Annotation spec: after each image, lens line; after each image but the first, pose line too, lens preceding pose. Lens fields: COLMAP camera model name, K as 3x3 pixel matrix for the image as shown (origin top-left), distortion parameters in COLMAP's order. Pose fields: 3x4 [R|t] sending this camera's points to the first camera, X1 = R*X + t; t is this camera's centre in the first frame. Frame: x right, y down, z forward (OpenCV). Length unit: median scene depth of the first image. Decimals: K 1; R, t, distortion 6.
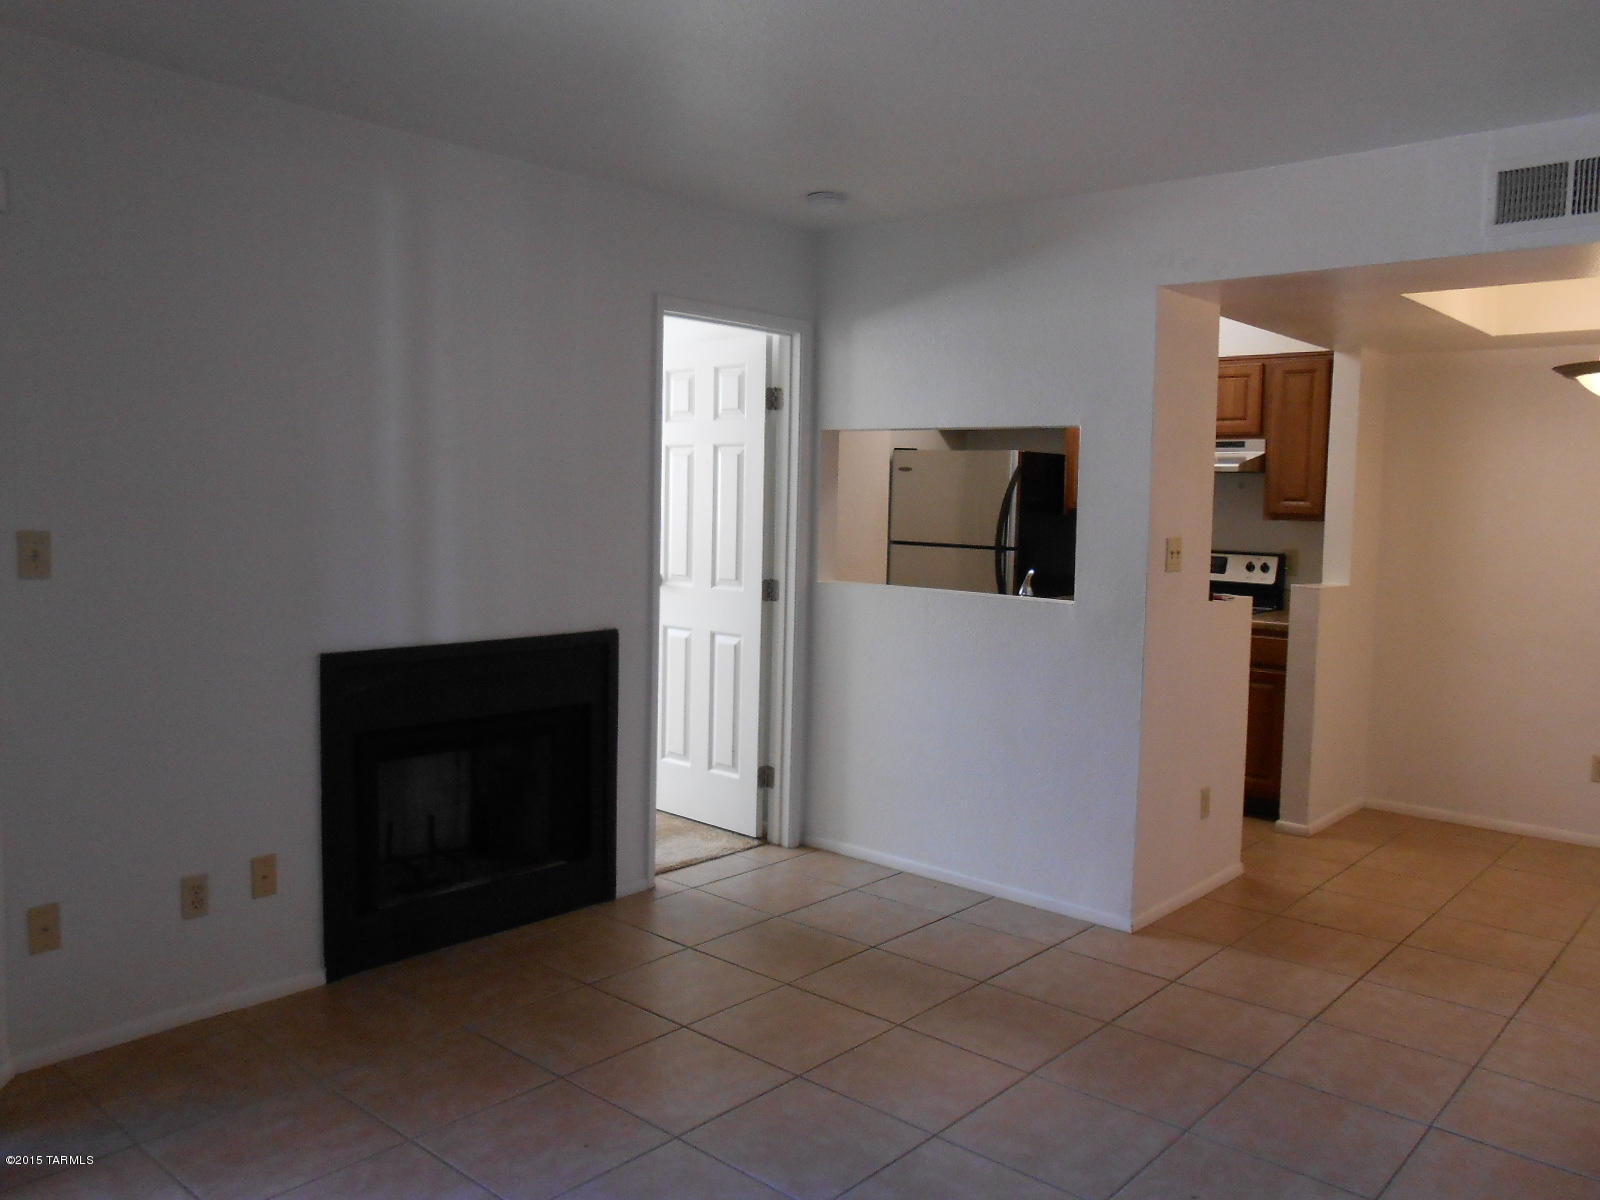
lens RADIAL K [[1233.3, 0, 800.0], [0, 1233.3, 600.0], [0, 0, 1]] dist [-0.052107, 0.058192]
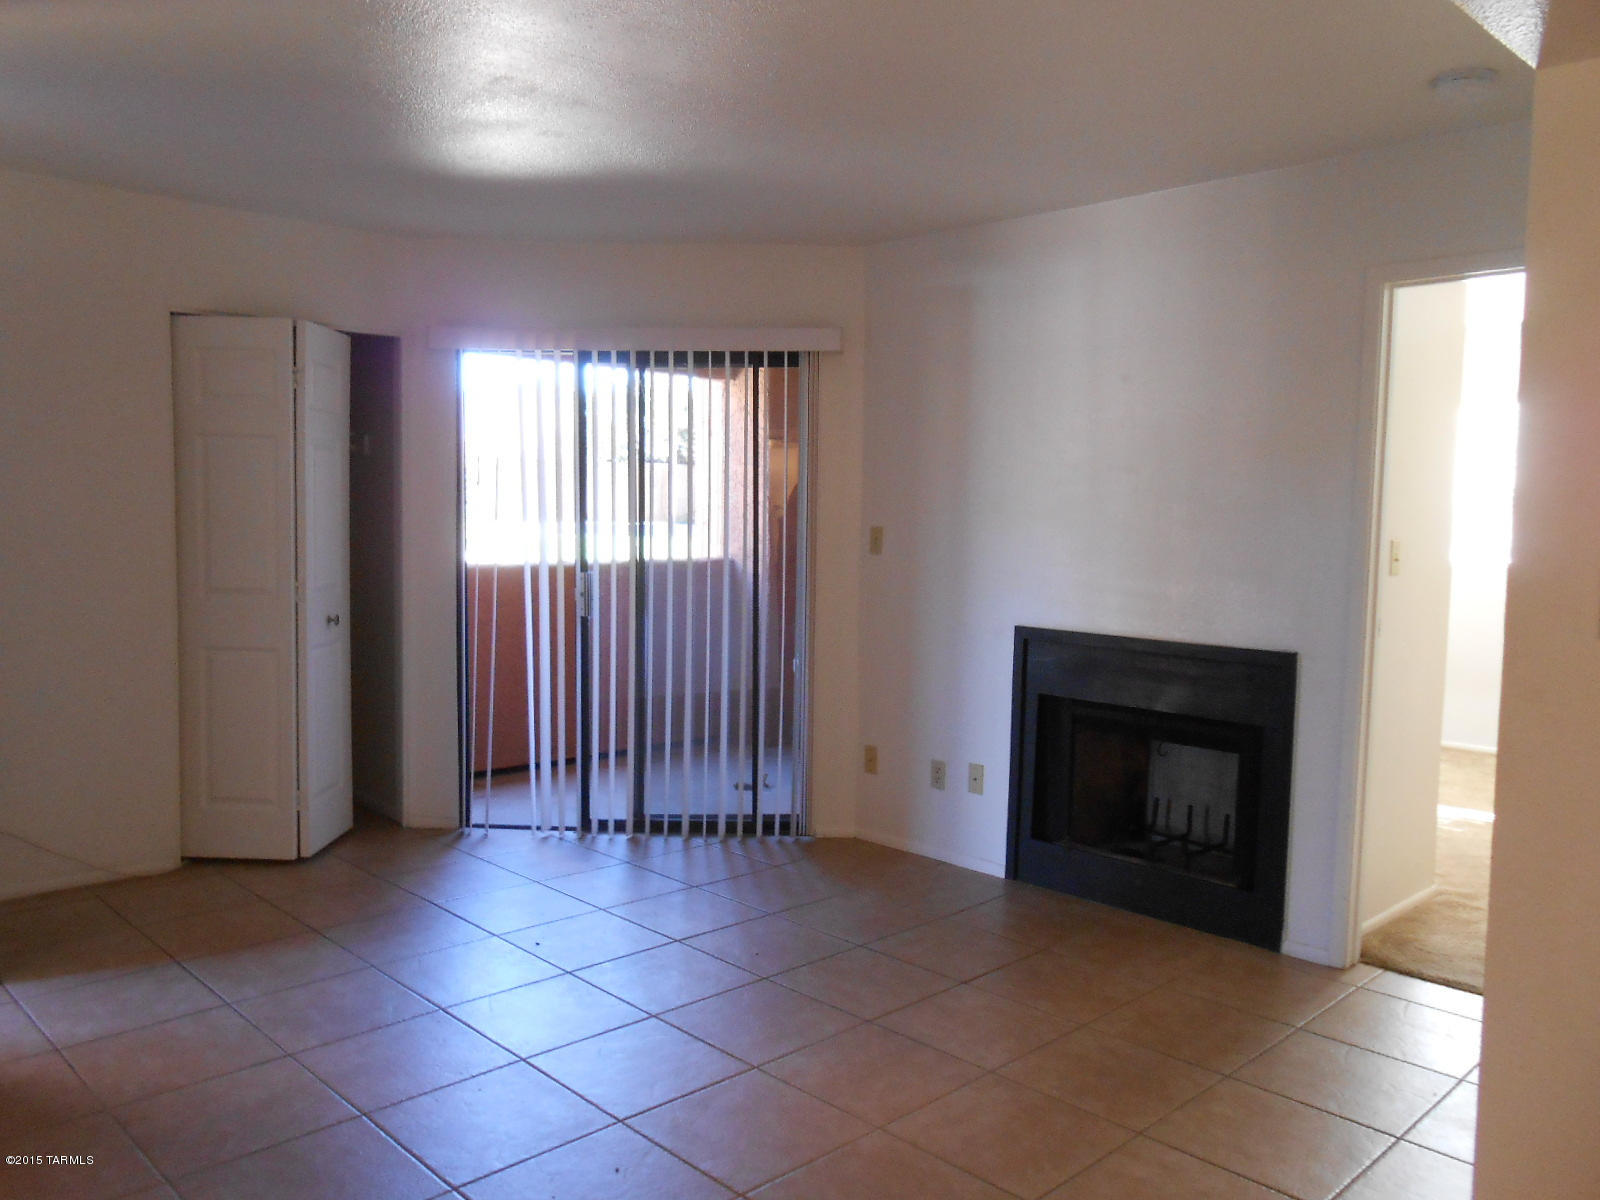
lens RADIAL K [[1233.3, 0, 800.0], [0, 1233.3, 600.0], [0, 0, 1]] dist [-0.052107, 0.058192]
pose [[-0.071629, 0.048702, -0.996242, 0.893205], [-0.101915, 0.993222, 0.055882, -0.032425], [0.992211, 0.105534, -0.066180, 0.807248]]
